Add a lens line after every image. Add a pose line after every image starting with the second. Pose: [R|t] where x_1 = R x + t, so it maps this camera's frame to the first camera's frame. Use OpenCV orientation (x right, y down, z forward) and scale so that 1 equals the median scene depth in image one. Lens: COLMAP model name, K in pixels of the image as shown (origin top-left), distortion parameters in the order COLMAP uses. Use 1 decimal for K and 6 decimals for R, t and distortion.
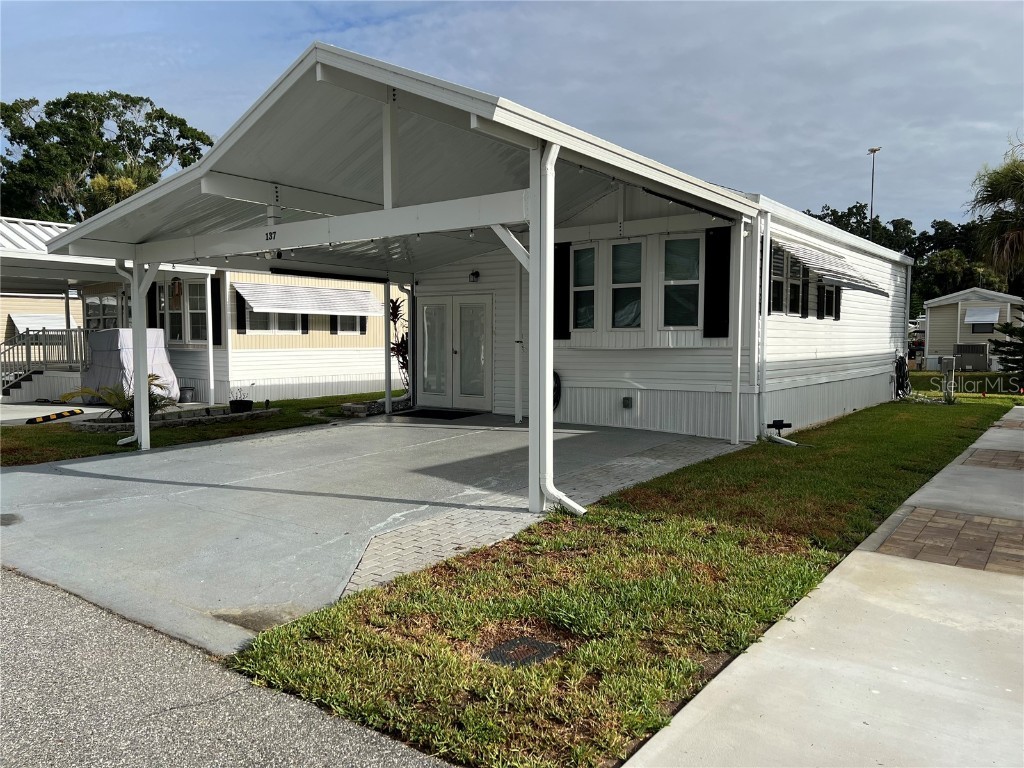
lens RADIAL K [[773.3, 0, 505.2], [0, 773.3, 389.3], [0, 0, 1]] dist [0.063150, -0.054442]
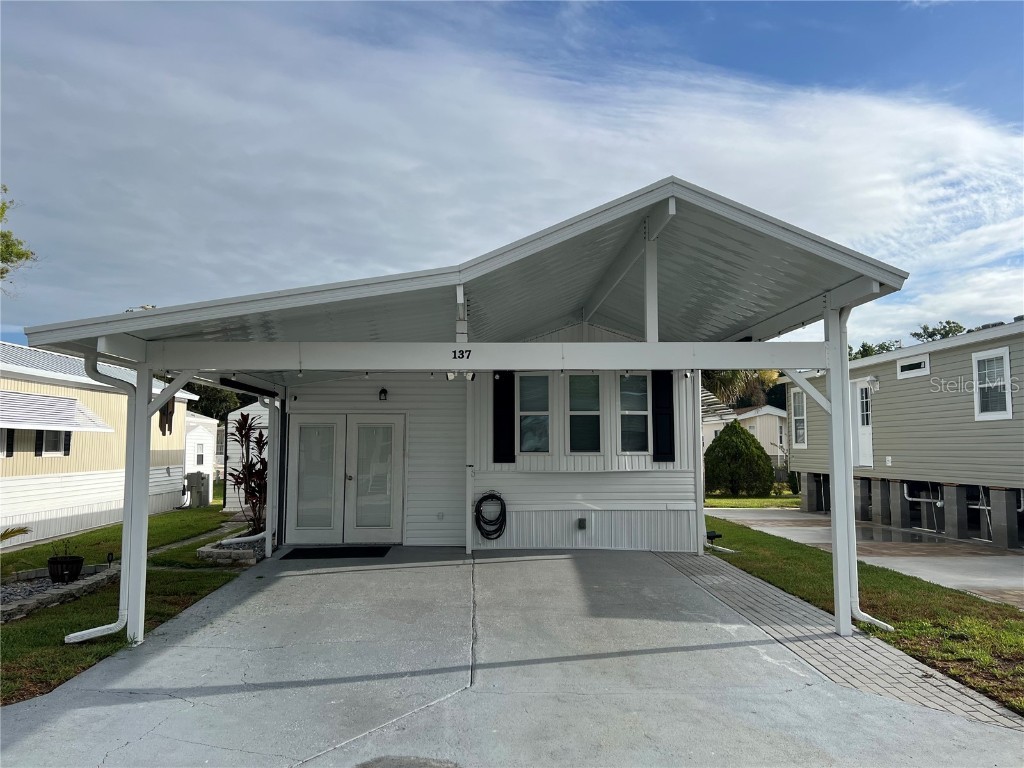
lens RADIAL K [[773.3, 0, 515.2], [0, 773.3, 388.6], [0, 0, 1]] dist [0.063150, -0.054442]
pose [[0.775257, 0.047392, 0.629865, -0.585788], [0.042312, 0.991045, -0.126646, -0.035786], [-0.630227, 0.124834, 0.766310, 0.235201]]
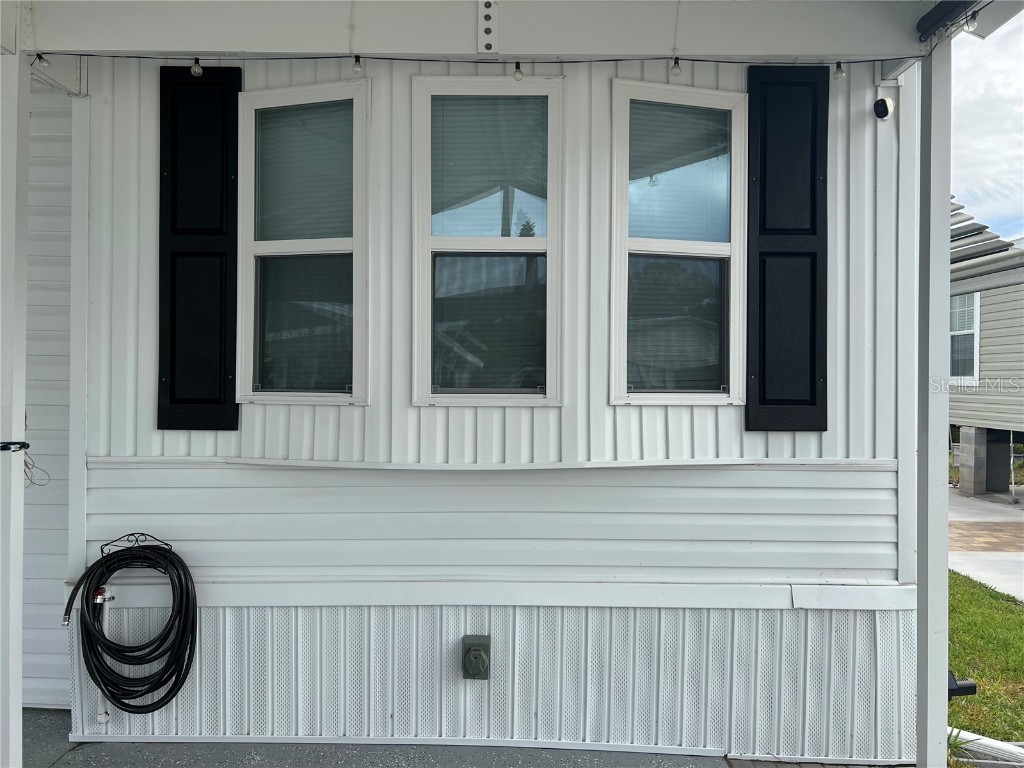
lens RADIAL K [[773.3, 0, 504.7], [0, 773.3, 386.6], [0, 0, 1]] dist [0.063150, -0.054442]
pose [[0.809002, 0.003095, 0.587798, -0.001886], [0.029685, 0.998495, -0.046114, -0.069248], [-0.587056, 0.054756, 0.807693, 0.766030]]
